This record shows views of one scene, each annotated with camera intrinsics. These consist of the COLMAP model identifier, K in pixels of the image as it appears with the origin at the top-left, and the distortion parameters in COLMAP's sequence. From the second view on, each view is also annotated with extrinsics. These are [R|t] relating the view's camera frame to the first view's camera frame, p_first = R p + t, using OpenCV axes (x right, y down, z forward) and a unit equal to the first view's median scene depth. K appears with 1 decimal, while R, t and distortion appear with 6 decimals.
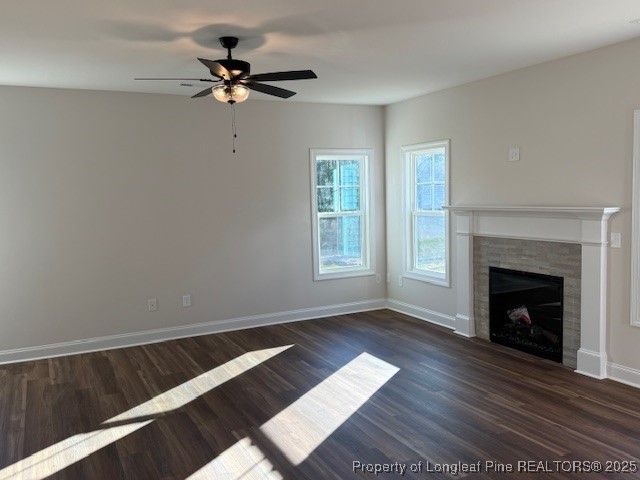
lens RADIAL K [[539.8, 0, 320.0], [0, 539.8, 240.0], [0, 0, 1]] dist [0.183840, -0.249534]
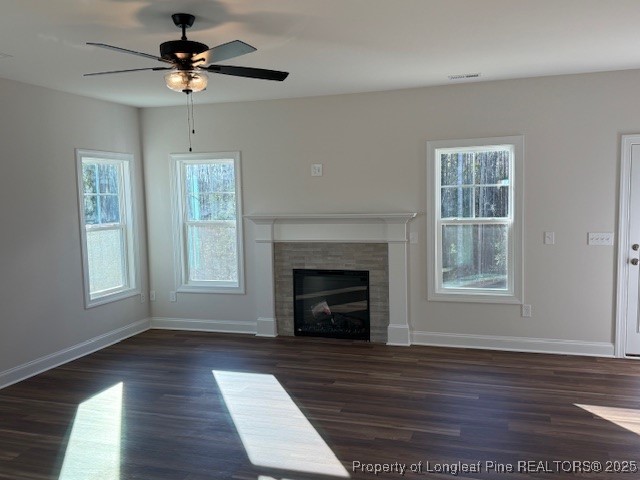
lens RADIAL K [[539.8, 0, 320.0], [0, 539.8, 240.0], [0, 0, 1]] dist [0.183840, -0.249534]
pose [[0.716721, -0.045310, 0.695886, -0.409583], [0.064386, 0.997924, -0.001338, -0.005598], [-0.694381, 0.045764, 0.718151, 0.172577]]
